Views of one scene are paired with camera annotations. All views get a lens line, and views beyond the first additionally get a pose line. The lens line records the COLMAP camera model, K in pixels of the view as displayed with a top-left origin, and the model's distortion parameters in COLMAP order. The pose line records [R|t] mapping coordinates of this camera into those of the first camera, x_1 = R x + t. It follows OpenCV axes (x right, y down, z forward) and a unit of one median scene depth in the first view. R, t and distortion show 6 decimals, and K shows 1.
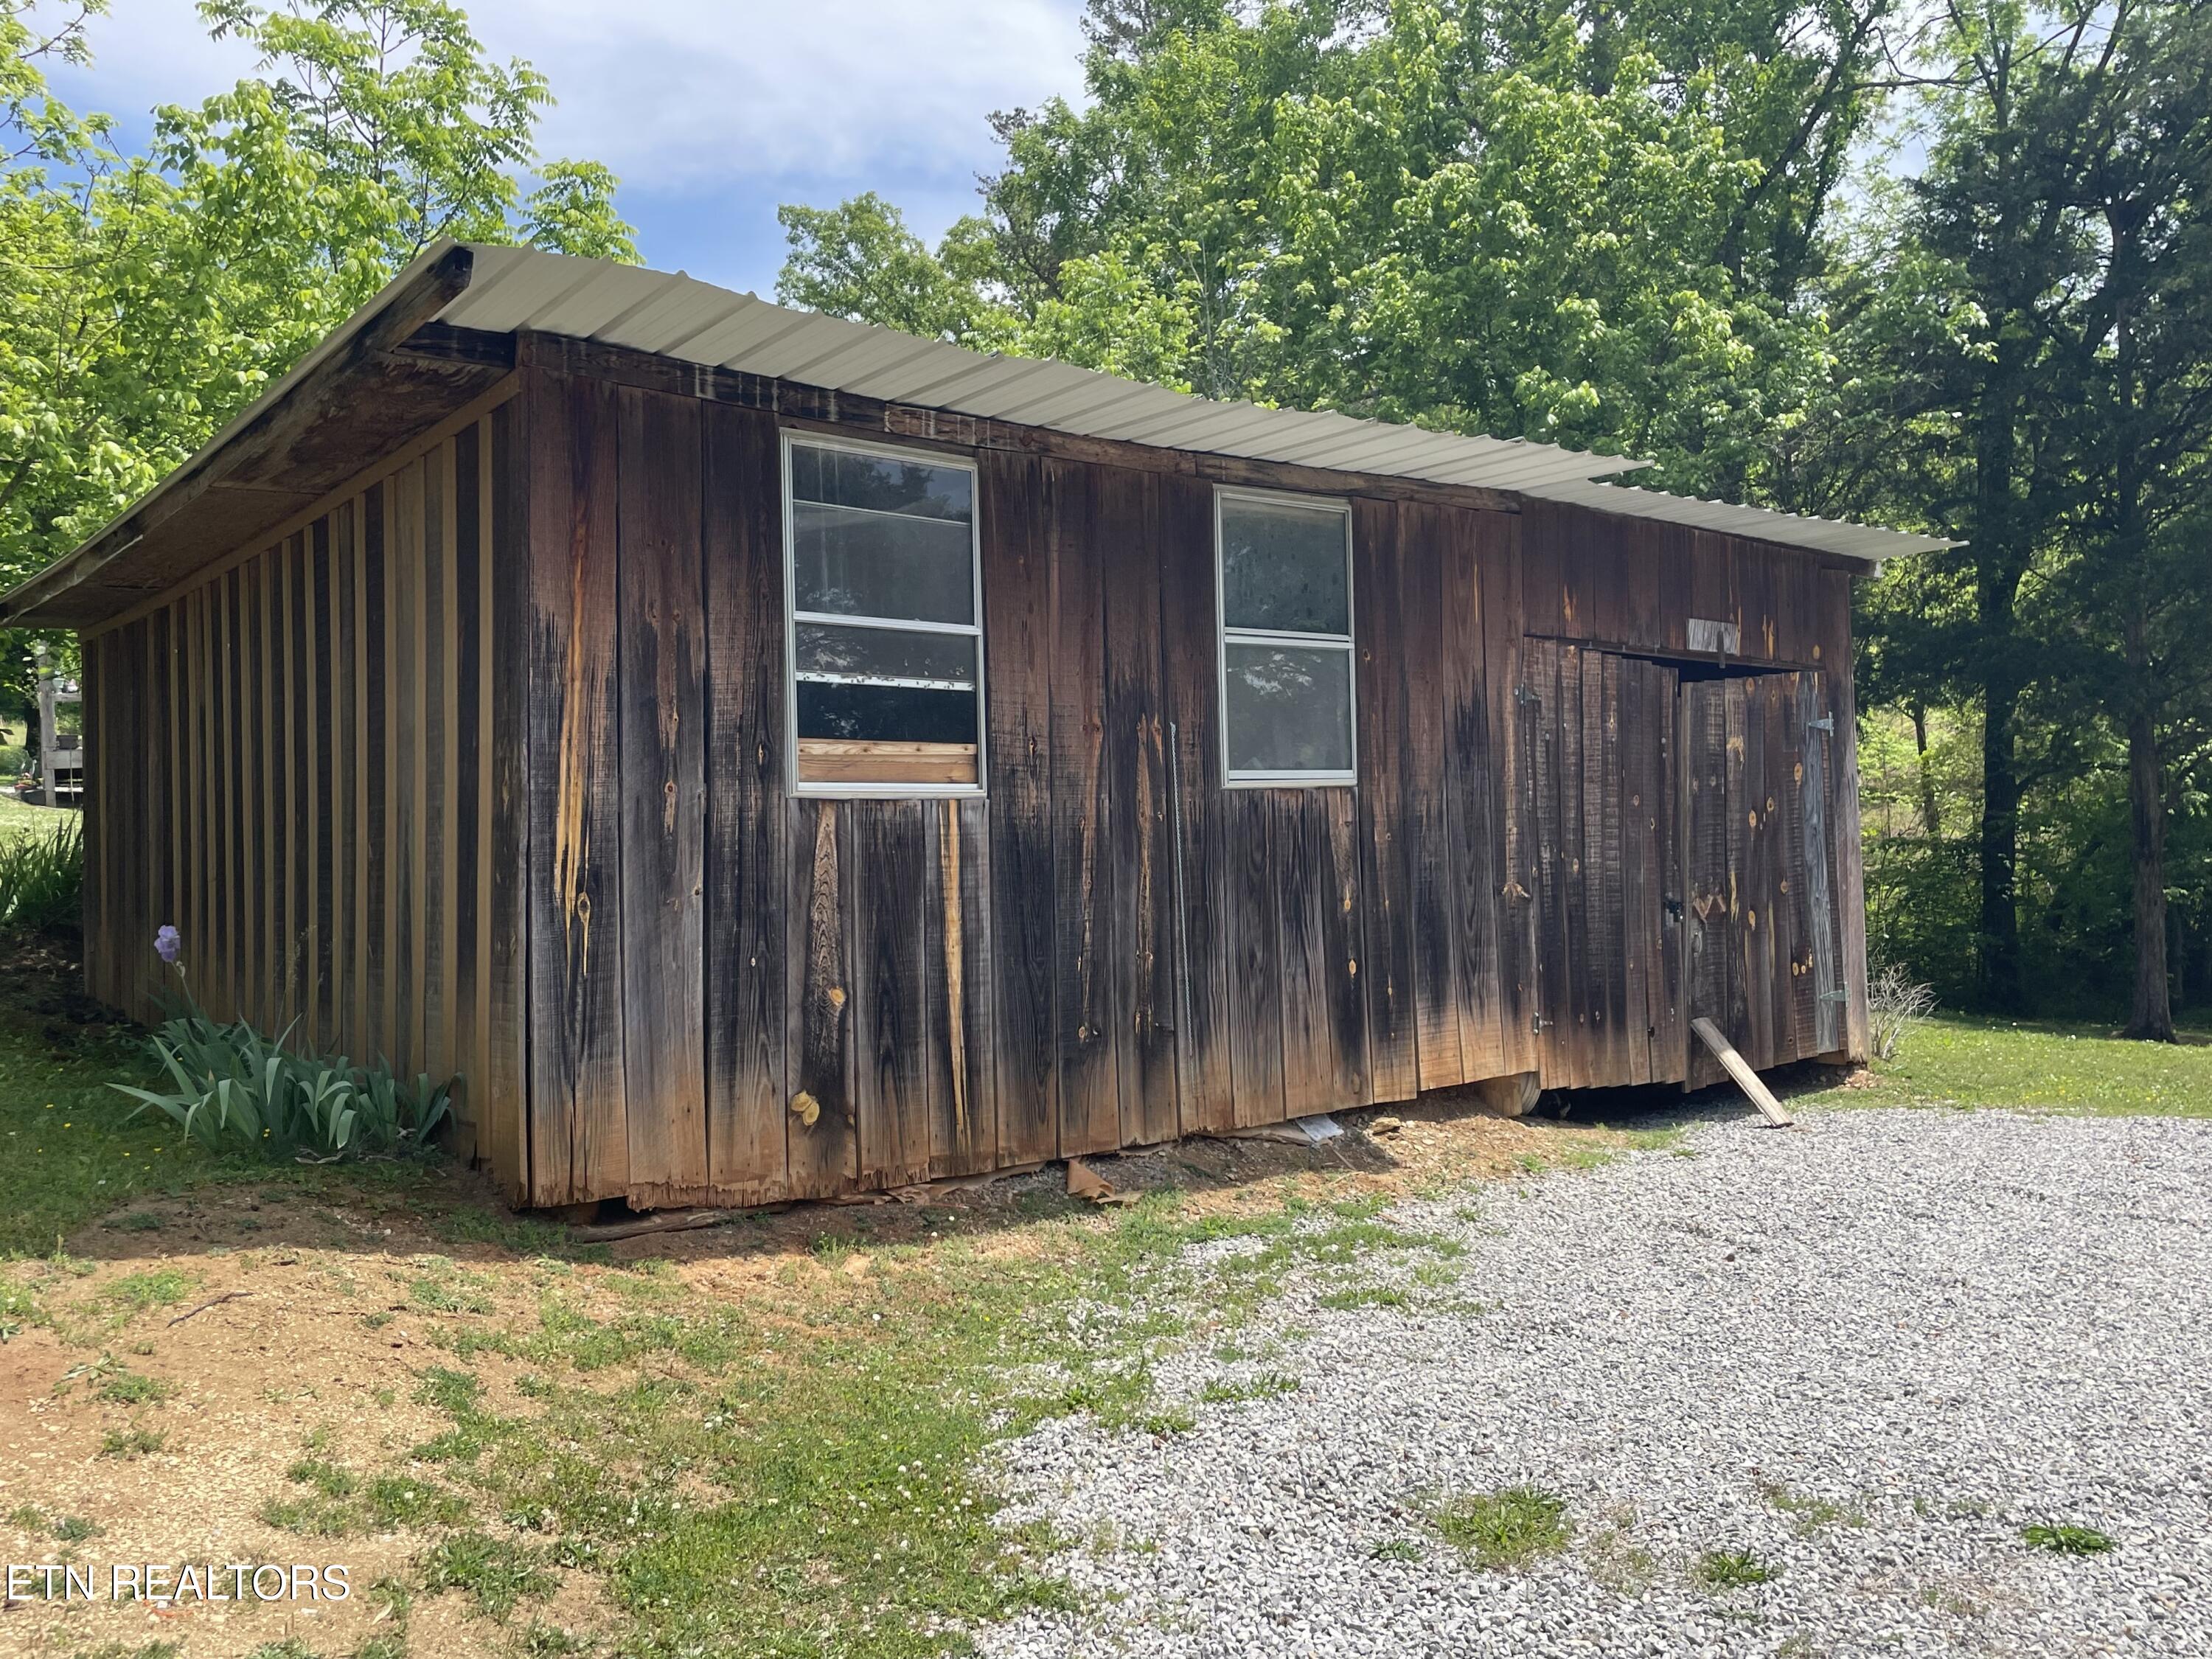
lens RADIAL K [[1902.4, 0, 1104.7], [0, 1902.4, 842.9], [0, 0, 1]] dist [0.096987, -0.000007]
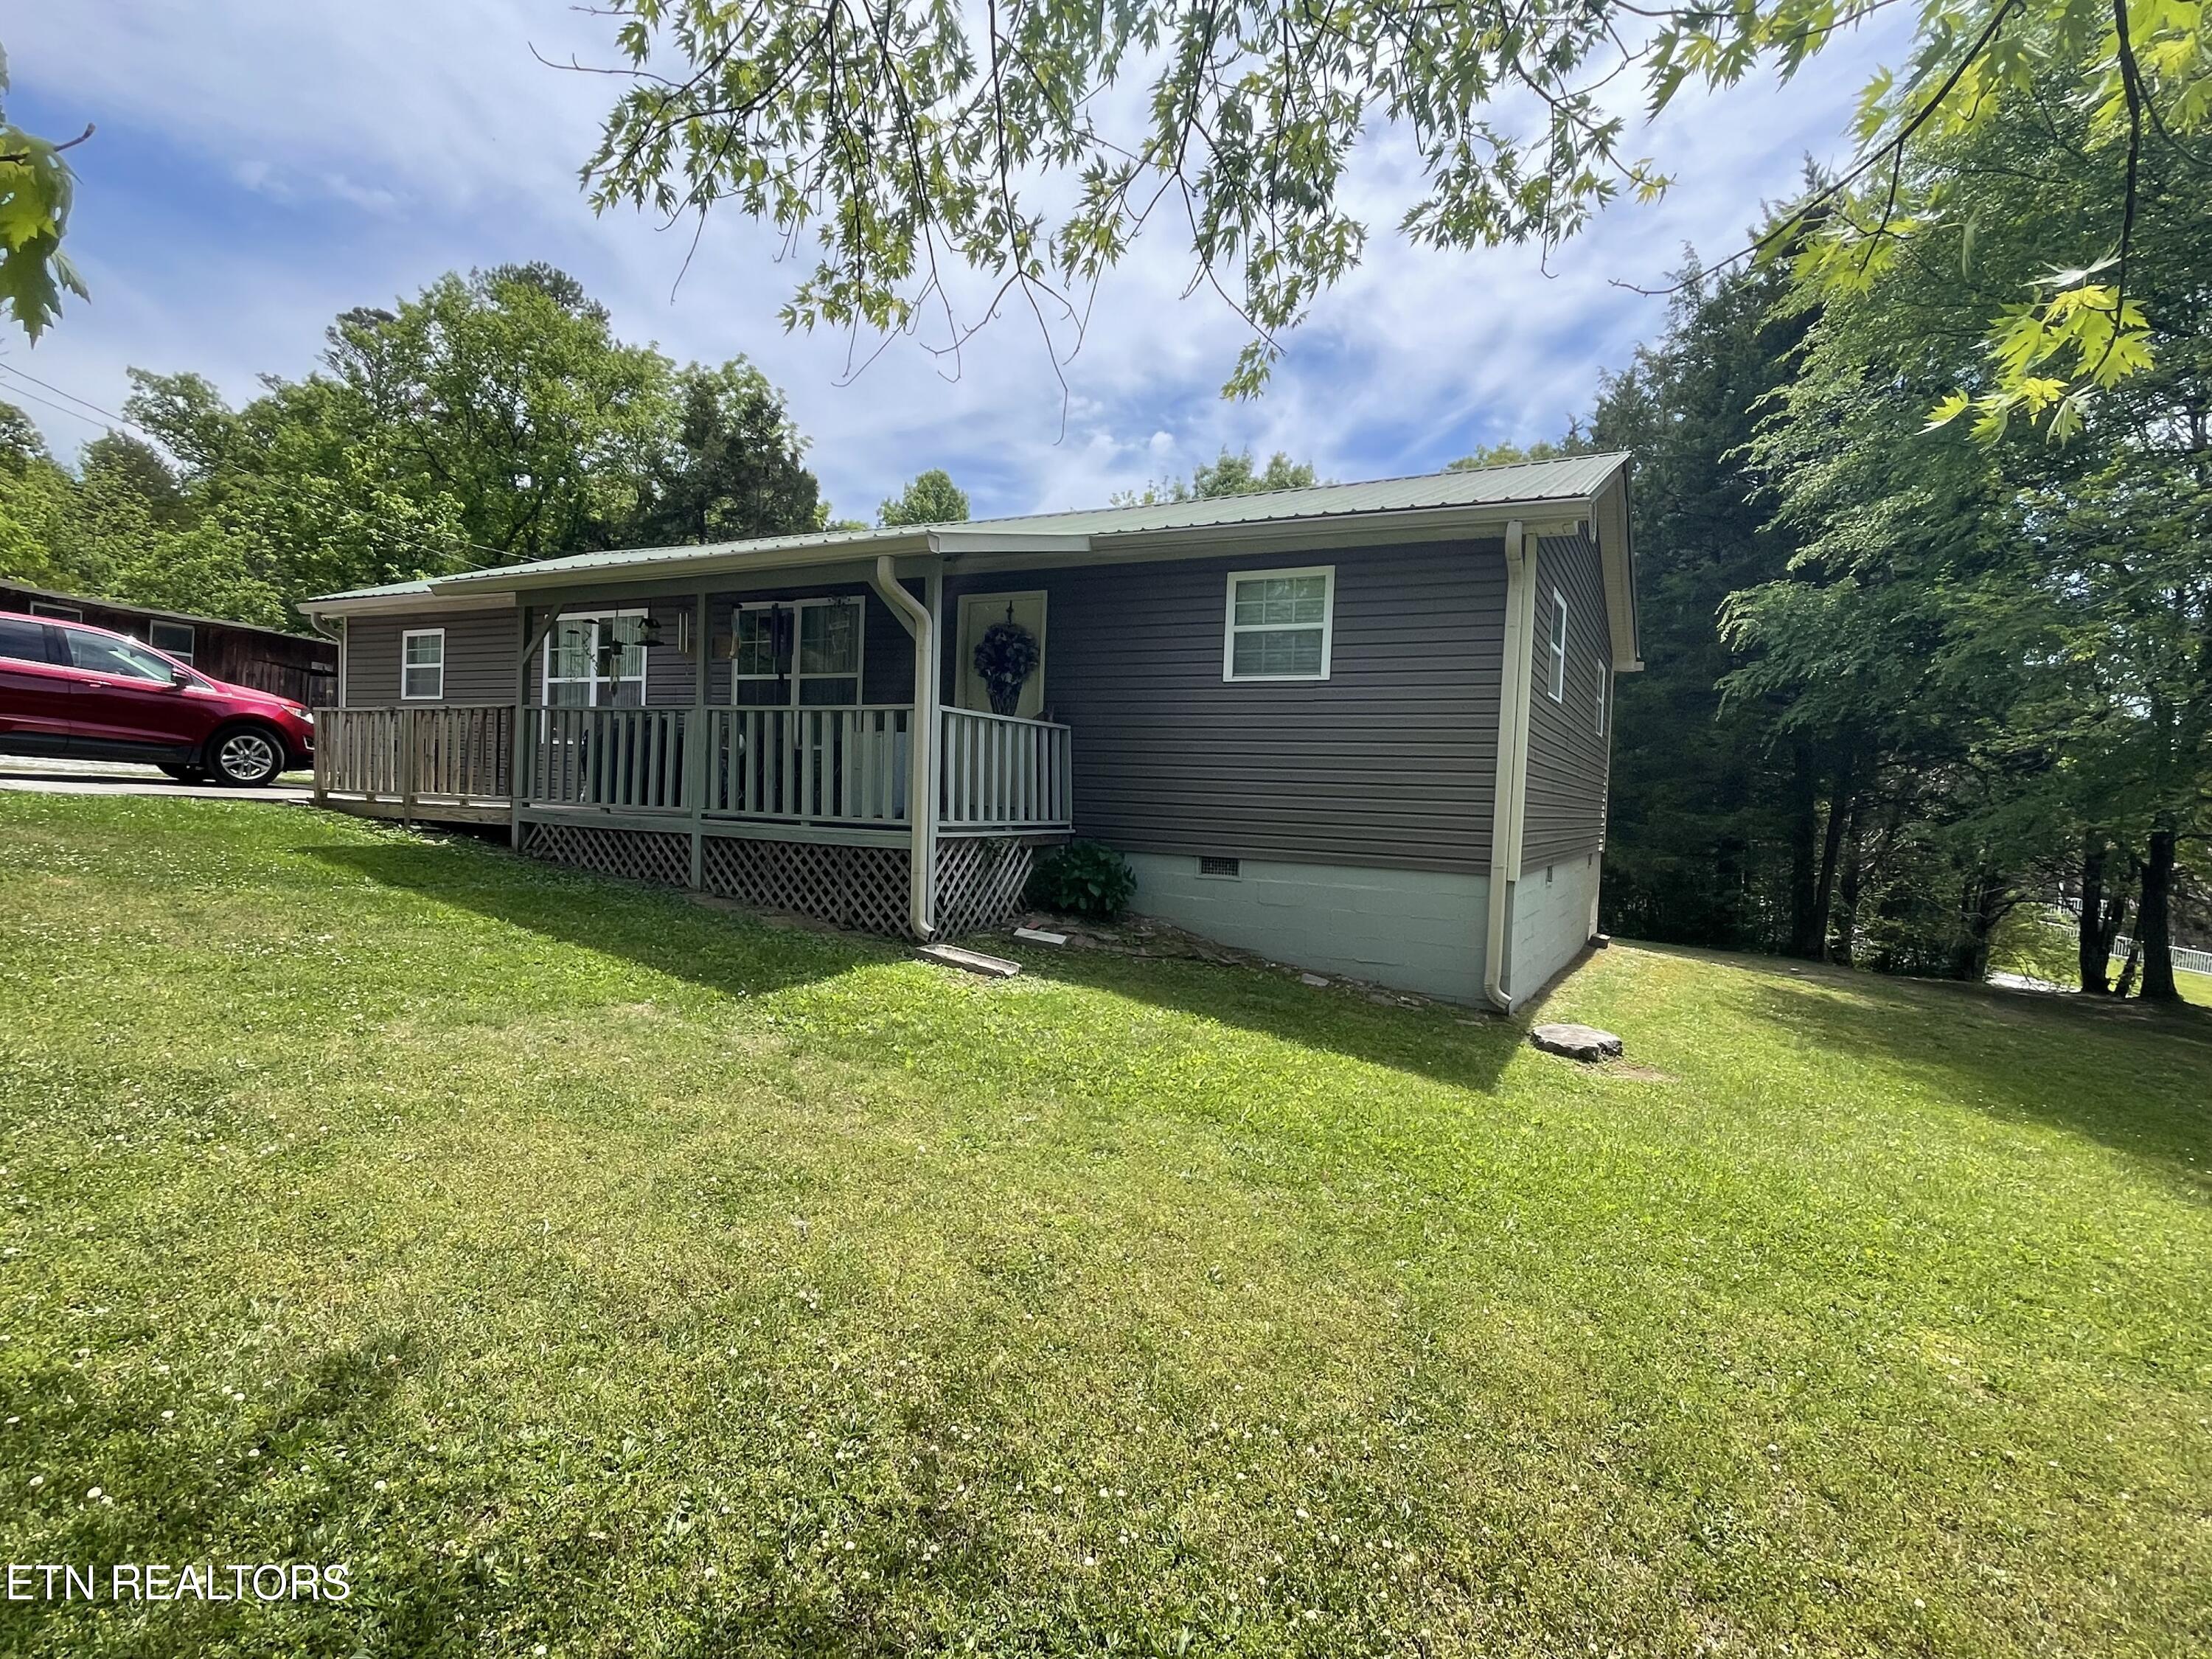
lens RADIAL K [[1126.8, 0, 1095.9], [0, 1126.8, 826.6], [0, 0, 1]] dist [-0.005710, 0.007497]
pose [[0.855482, 0.064374, 0.513816, 0.609246], [-0.073732, 0.997276, -0.002183, 0.157067], [-0.512557, -0.036017, 0.857898, -2.495143]]
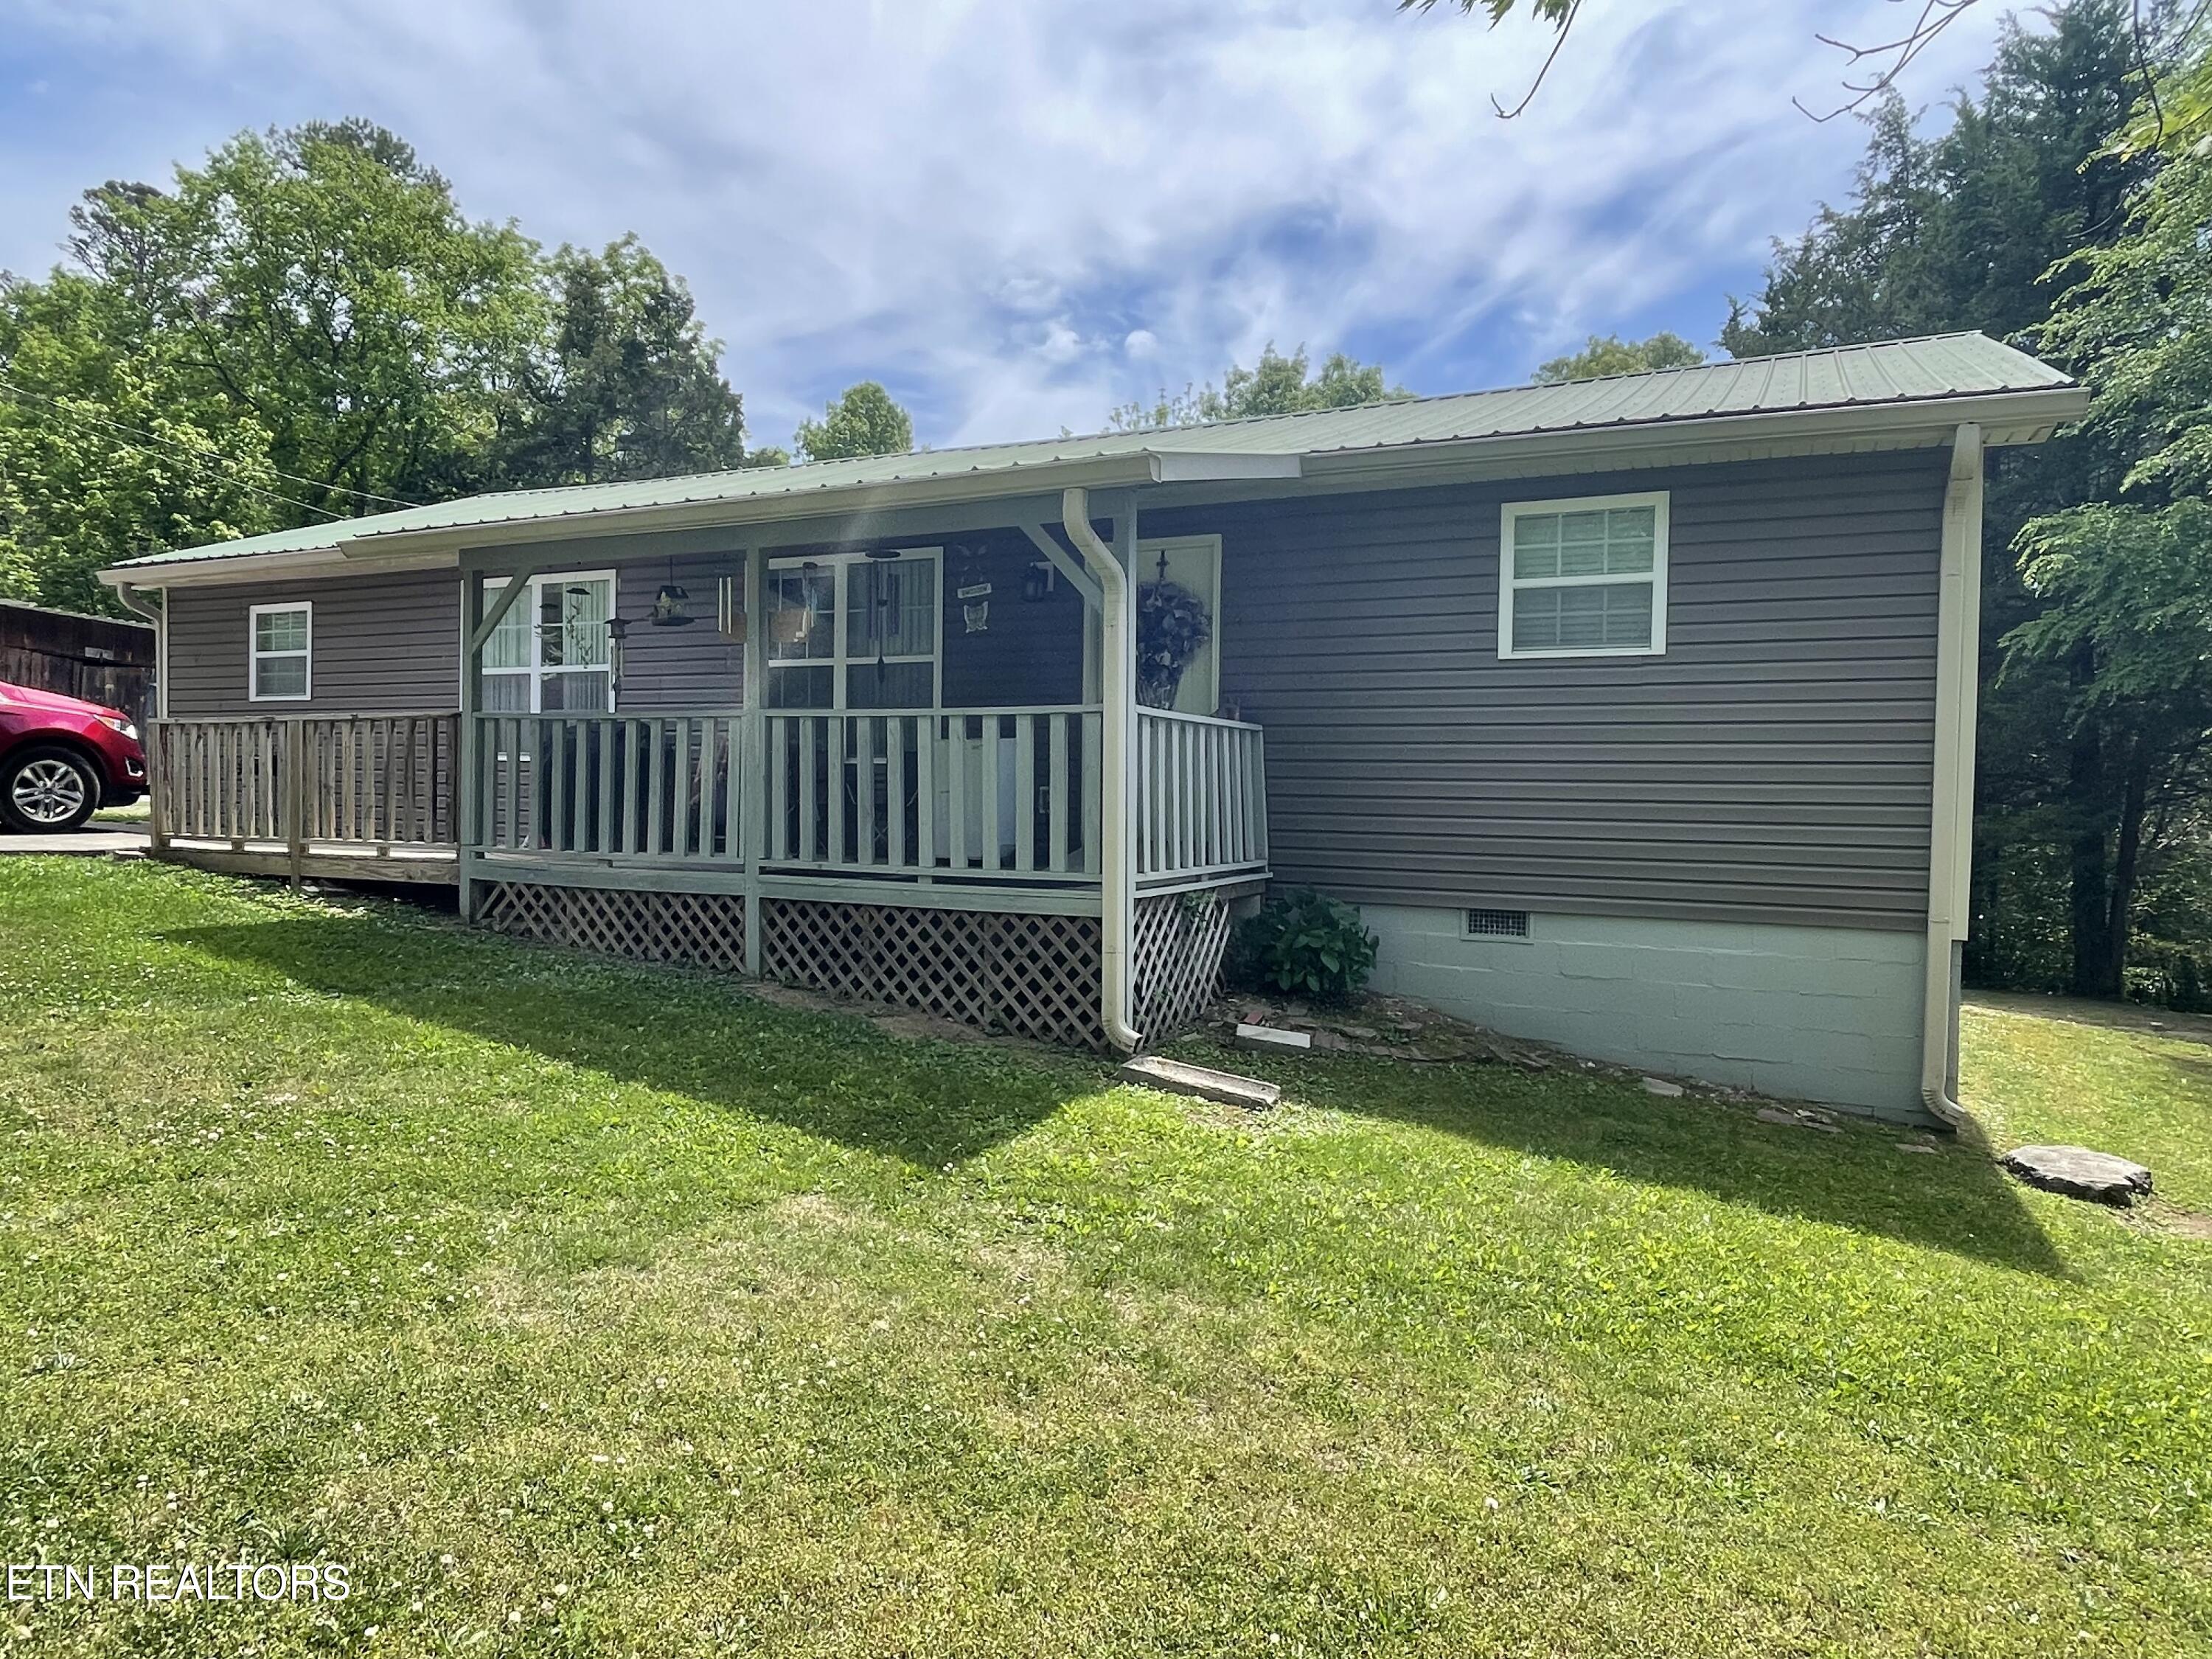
lens RADIAL K [[1411.2, 0, 1085.8], [0, 1411.2, 823.5], [0, 0, 1]] dist [0.002882, -0.003696]
pose [[0.842004, 0.046384, 0.537474, 0.517357], [-0.050105, 0.998714, -0.007695, 0.137822], [-0.537140, -0.020451, 0.843245, -2.271568]]
